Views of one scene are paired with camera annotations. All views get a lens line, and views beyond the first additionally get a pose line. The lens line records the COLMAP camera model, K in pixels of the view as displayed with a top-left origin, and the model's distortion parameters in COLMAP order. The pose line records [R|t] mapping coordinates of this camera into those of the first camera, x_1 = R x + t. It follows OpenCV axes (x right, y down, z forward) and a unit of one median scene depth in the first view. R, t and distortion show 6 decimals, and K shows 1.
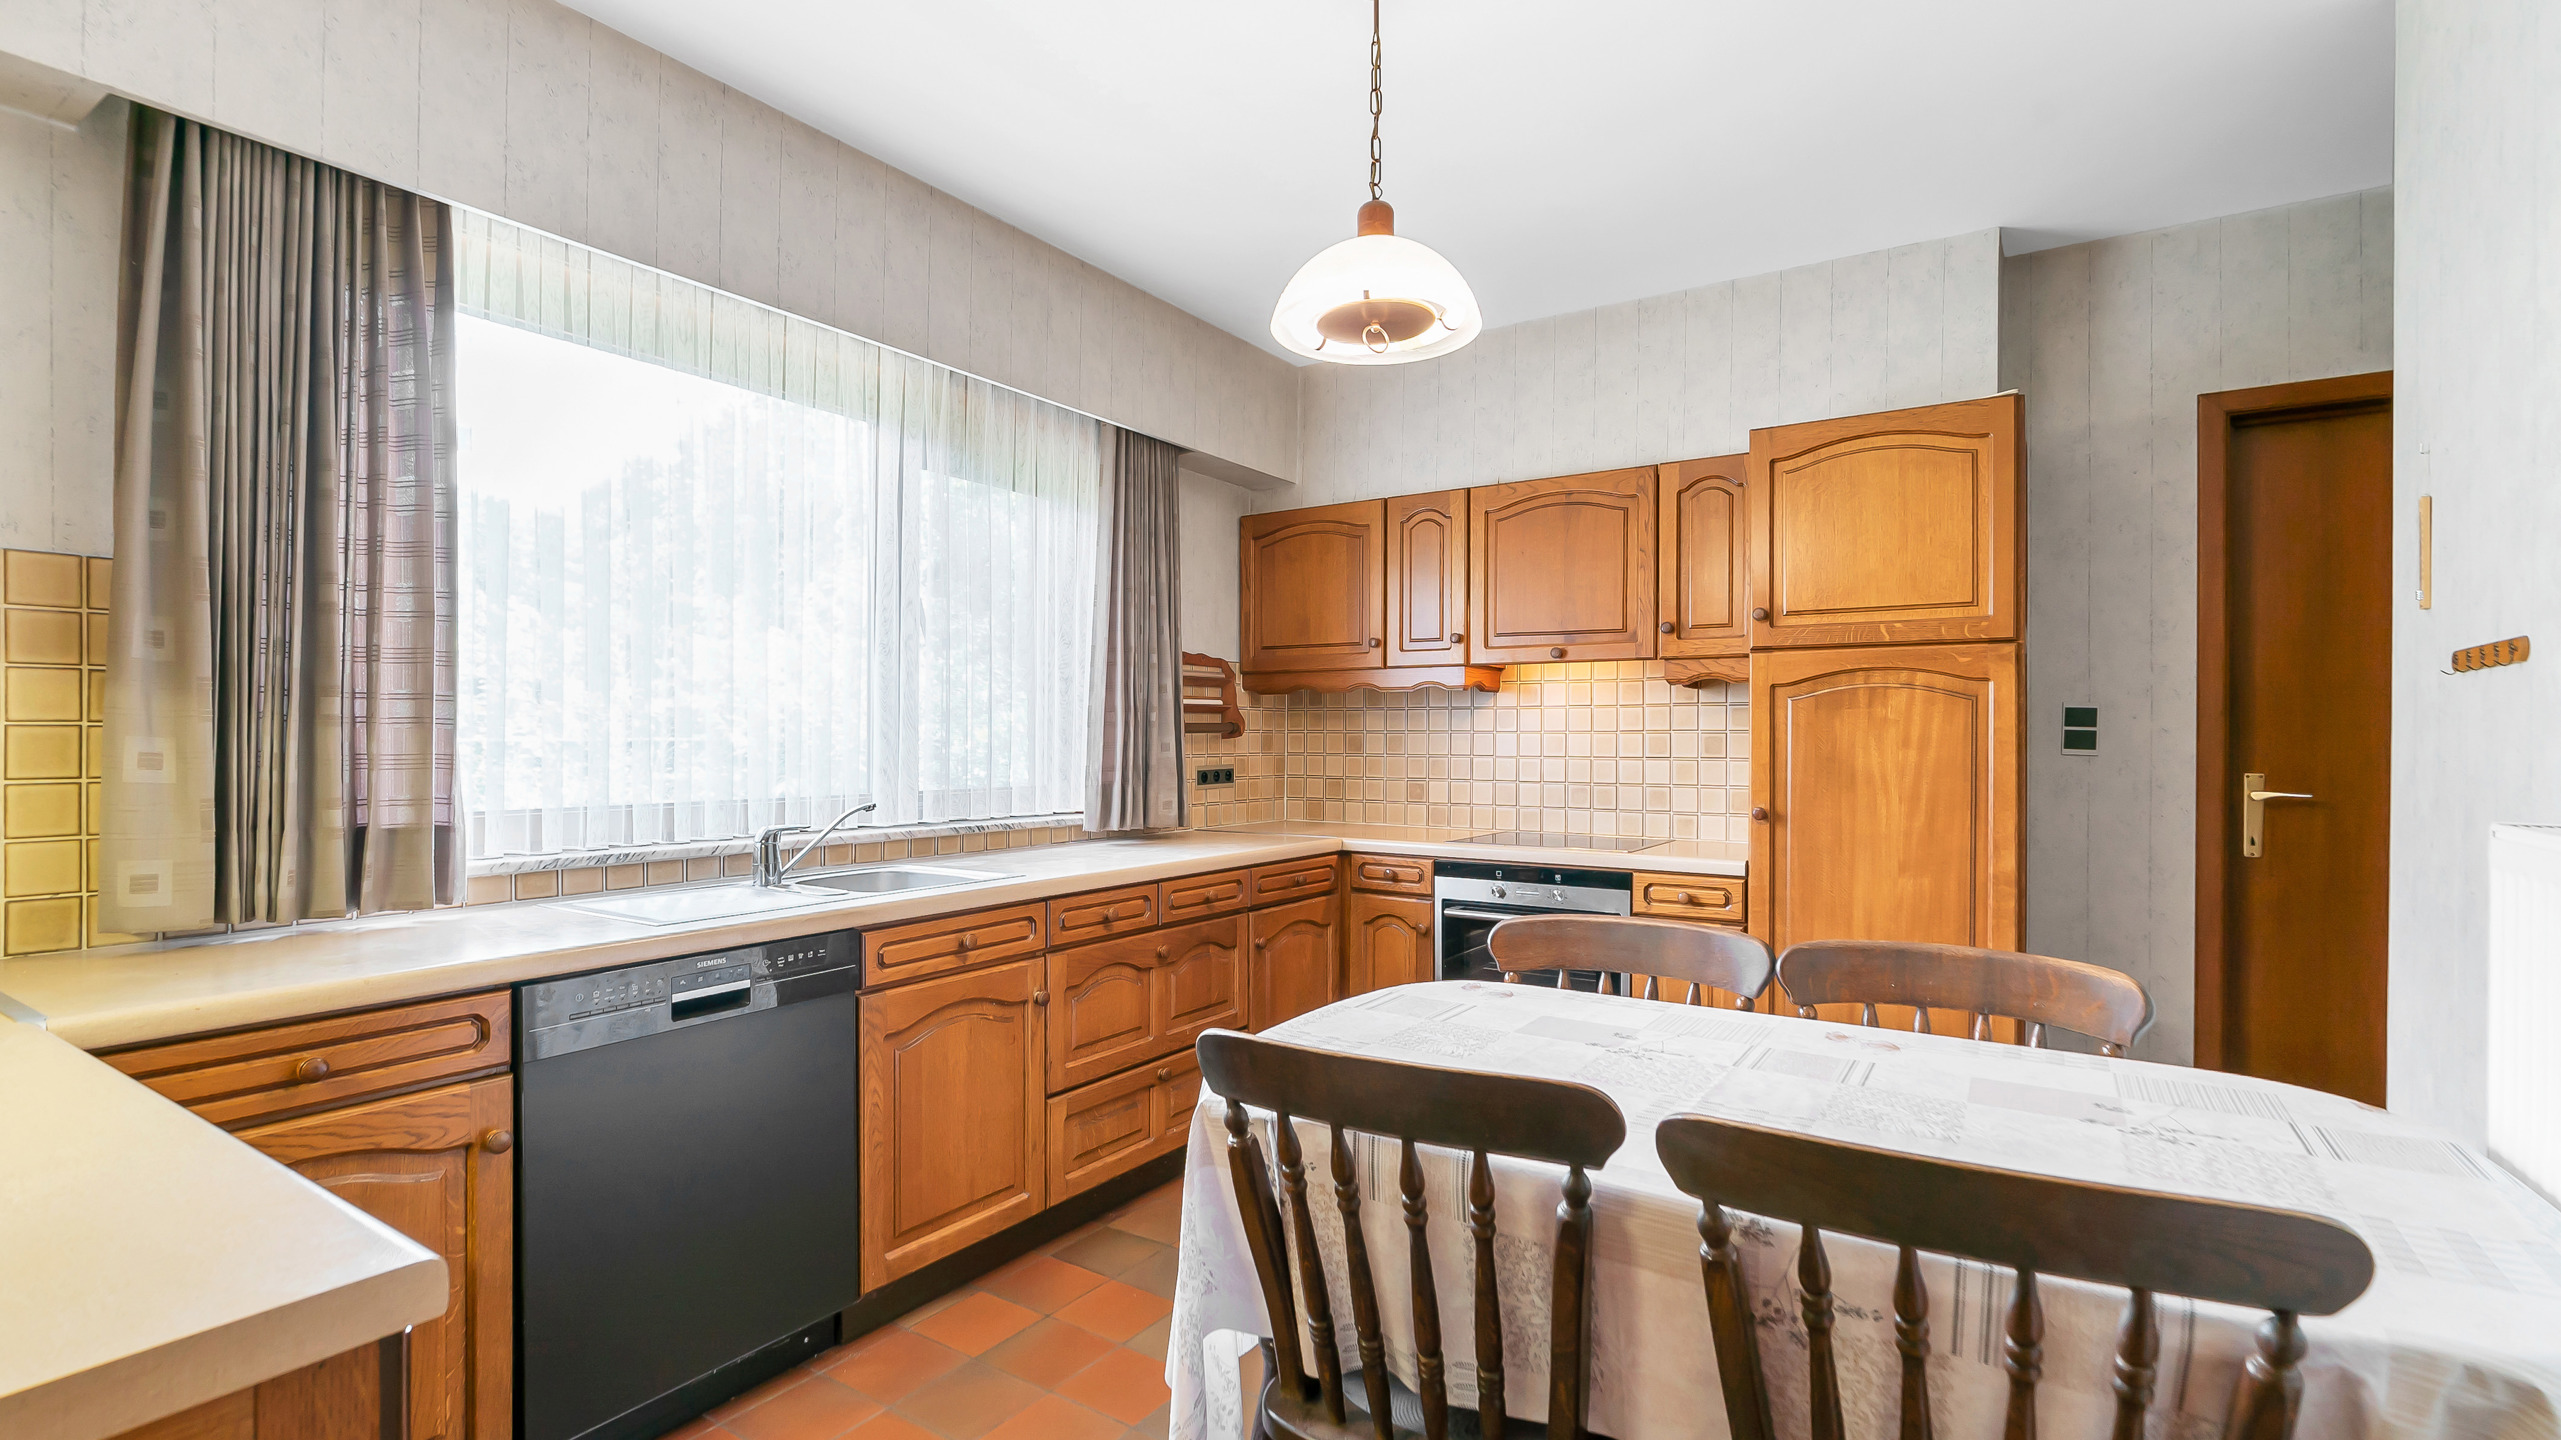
lens RADIAL K [[1161.8, 0, 1266.5], [0, 1161.8, 735.7], [0, 0, 1]] dist [-0.009820, 0.002712]
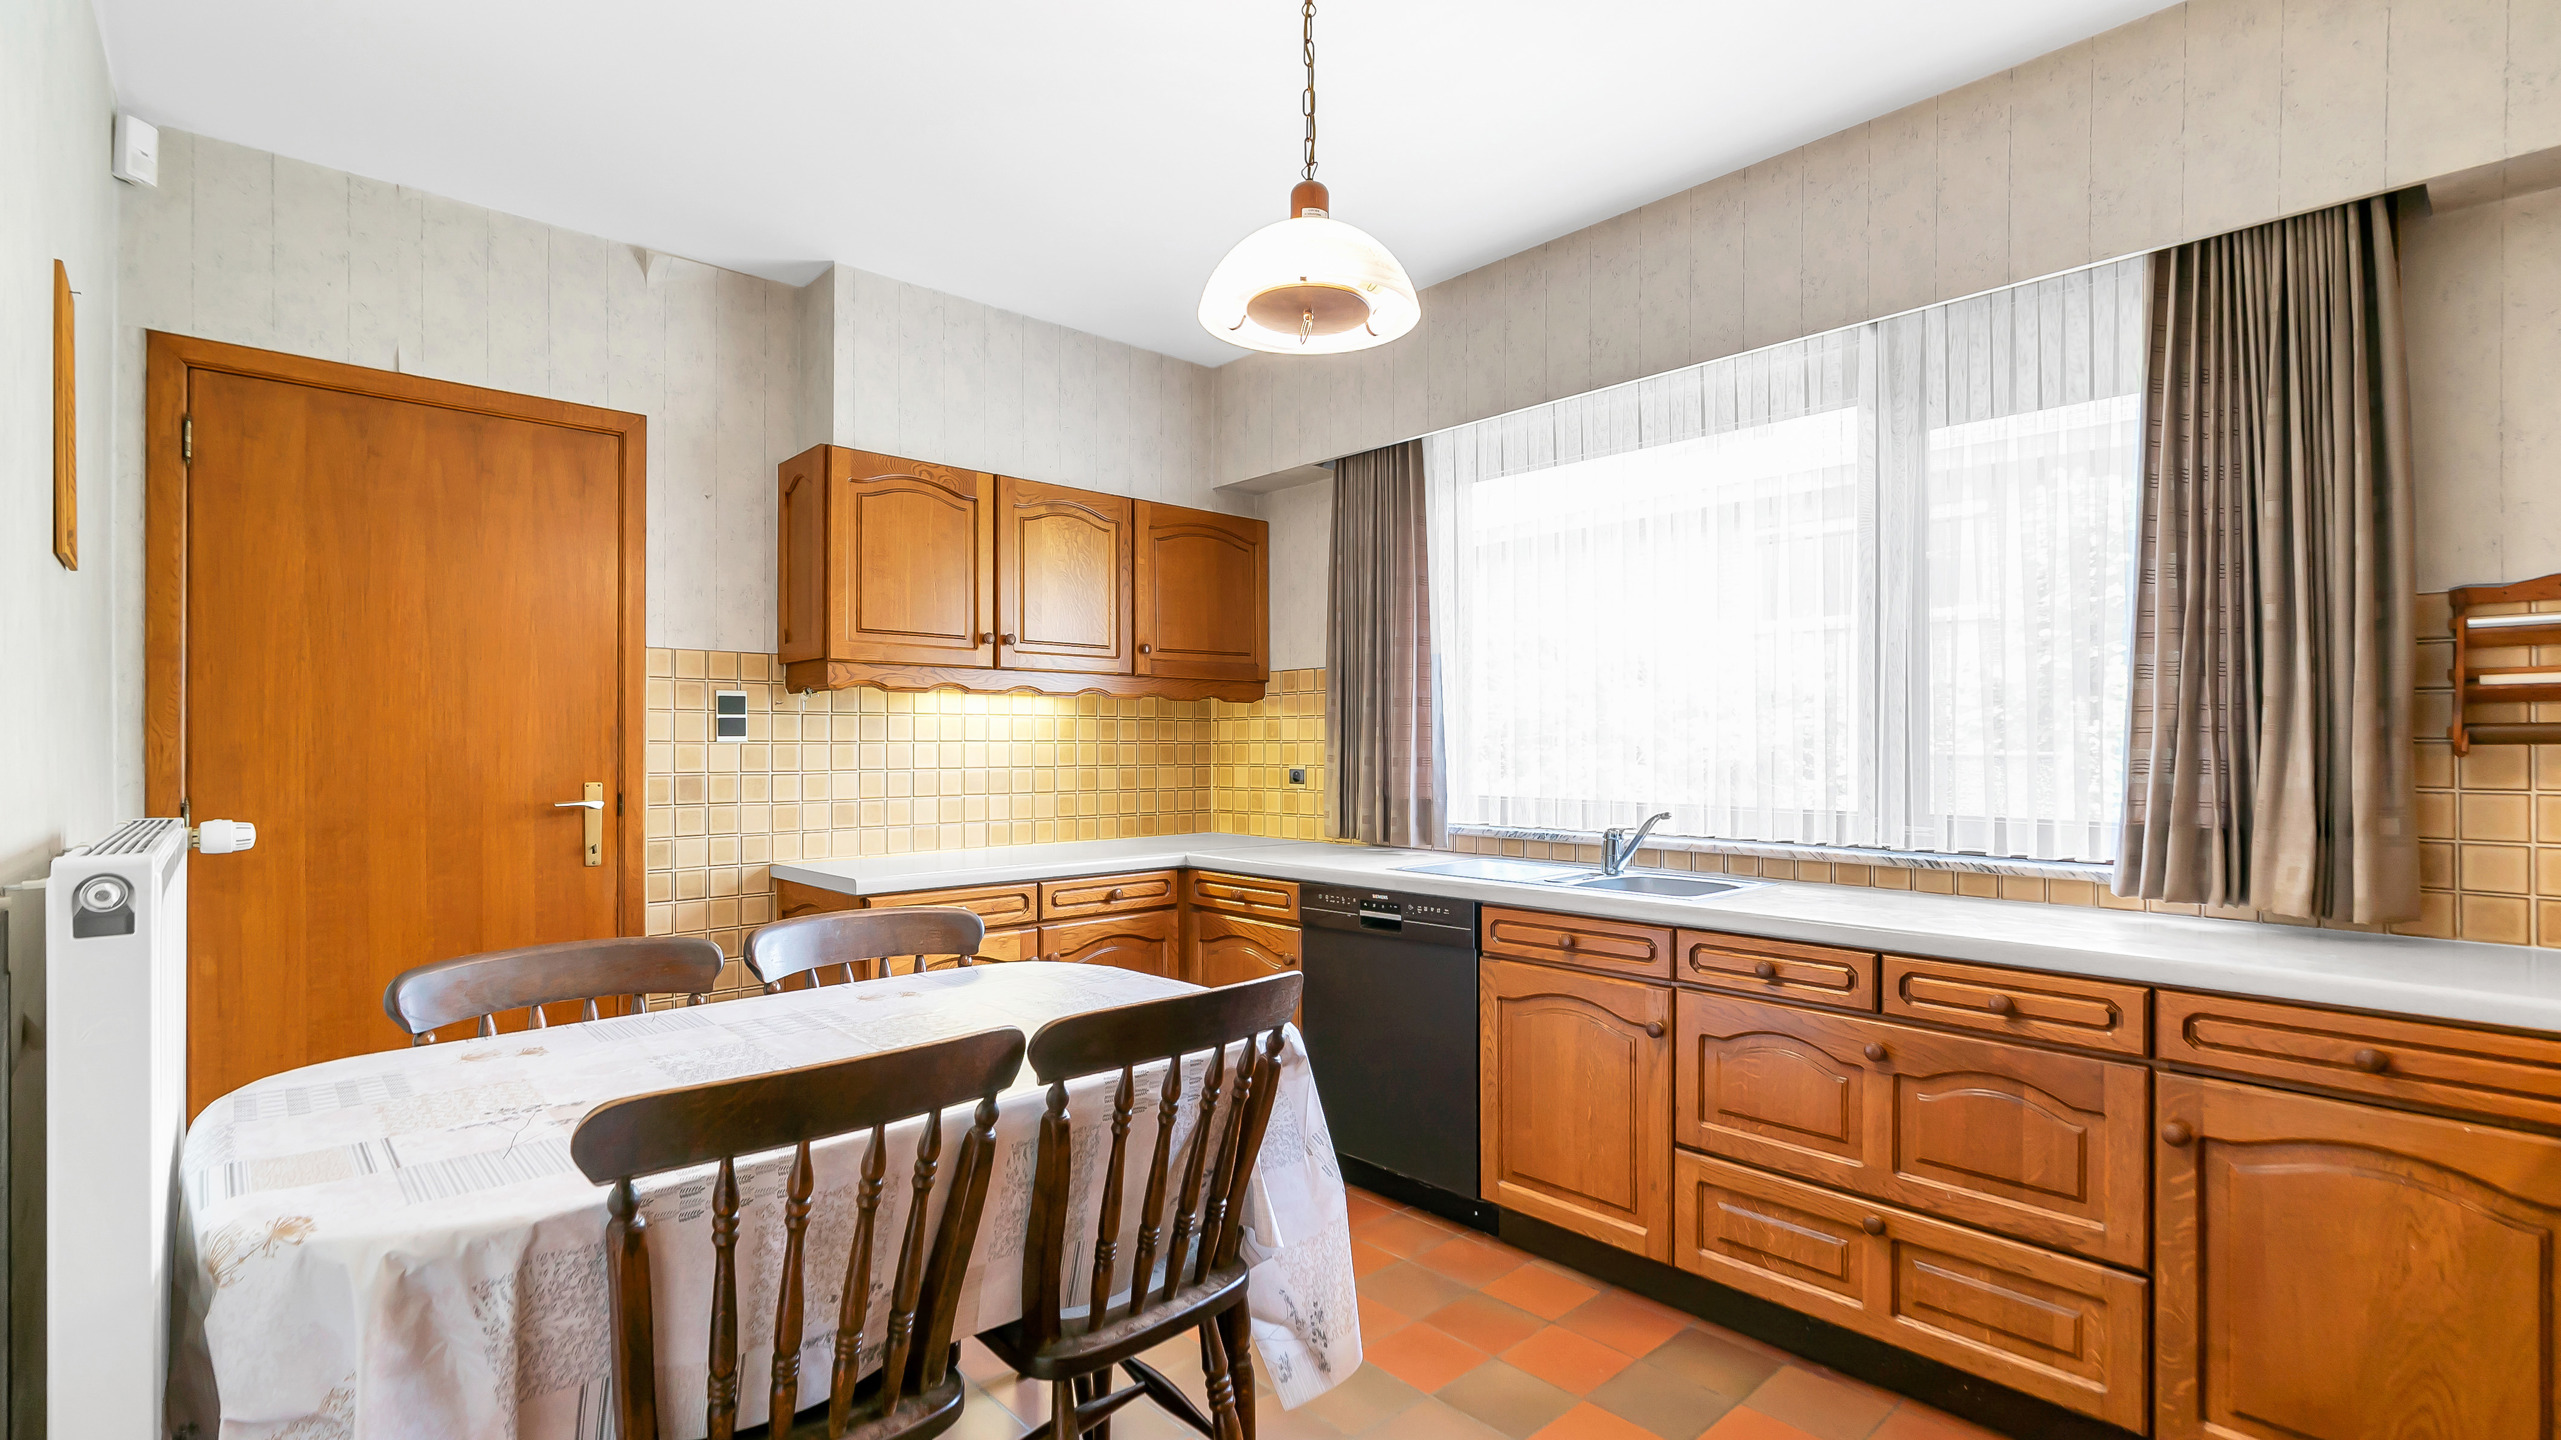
lens RADIAL K [[1161.8, 0, 1269.0], [0, 1161.8, 728.7], [0, 0, 1]] dist [-0.009820, 0.002712]
pose [[-0.232421, -0.014829, -0.972502, 0.655038], [-0.000440, 0.999885, -0.015142, -0.001156], [0.972615, -0.003092, -0.232401, 0.760856]]
